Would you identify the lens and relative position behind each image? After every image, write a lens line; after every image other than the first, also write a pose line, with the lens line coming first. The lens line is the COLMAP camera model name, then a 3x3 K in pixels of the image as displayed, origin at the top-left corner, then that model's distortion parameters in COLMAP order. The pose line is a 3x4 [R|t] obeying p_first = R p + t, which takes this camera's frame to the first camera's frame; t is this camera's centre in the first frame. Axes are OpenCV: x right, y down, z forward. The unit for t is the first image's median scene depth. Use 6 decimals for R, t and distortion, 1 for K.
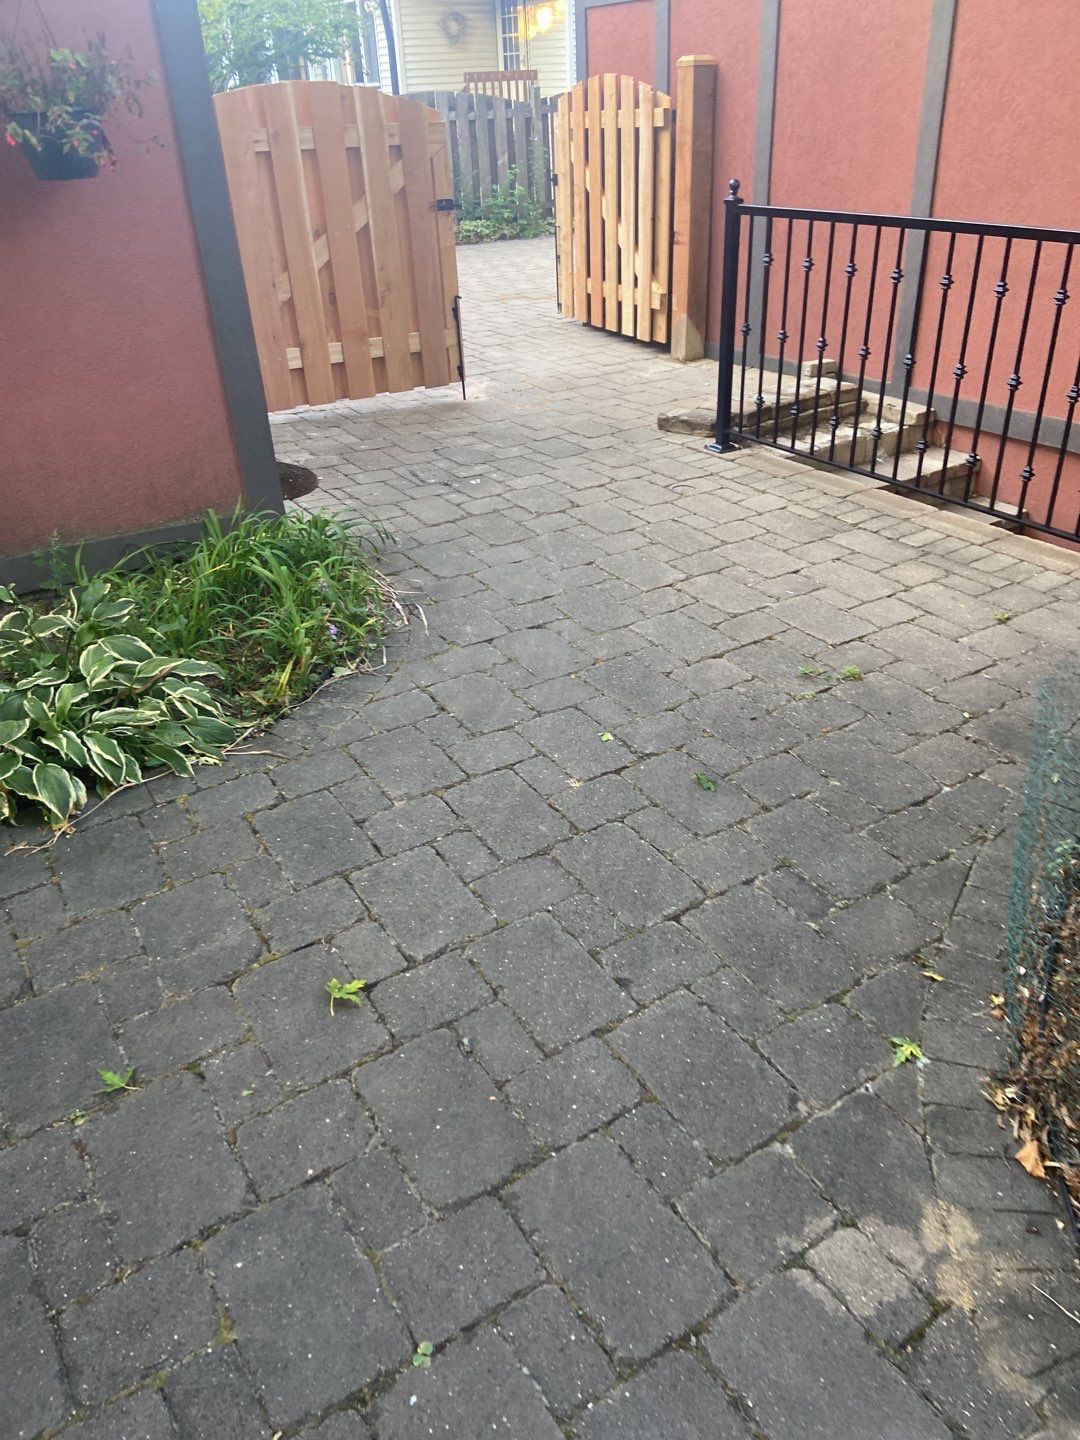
lens RADIAL K [[1159.5, 0, 540.0], [0, 1159.5, 720.0], [0, 0, 1]] dist [0.016455, -0.002370]
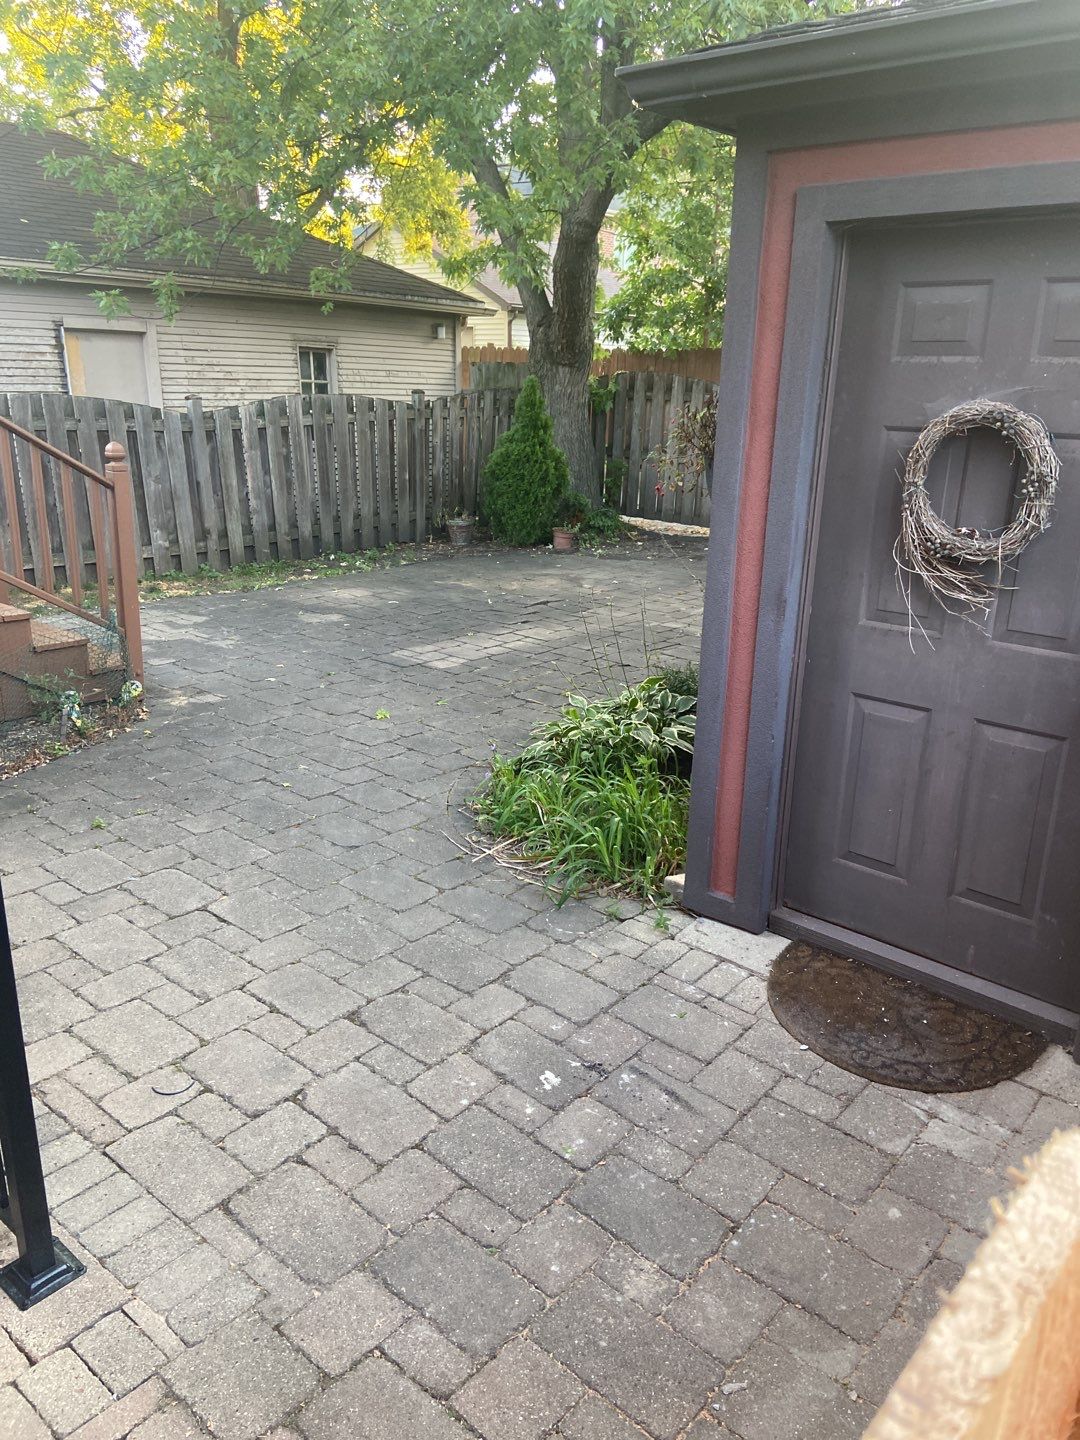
lens RADIAL K [[1159.5, 0, 540.0], [0, 1159.5, 720.0], [0, 0, 1]] dist [0.016455, -0.002370]
pose [[-0.959824, 0.074222, -0.270607, 0.110379], [-0.139611, 0.710227, 0.689990, -0.896614], [0.243405, 0.700049, -0.671331, 1.563433]]
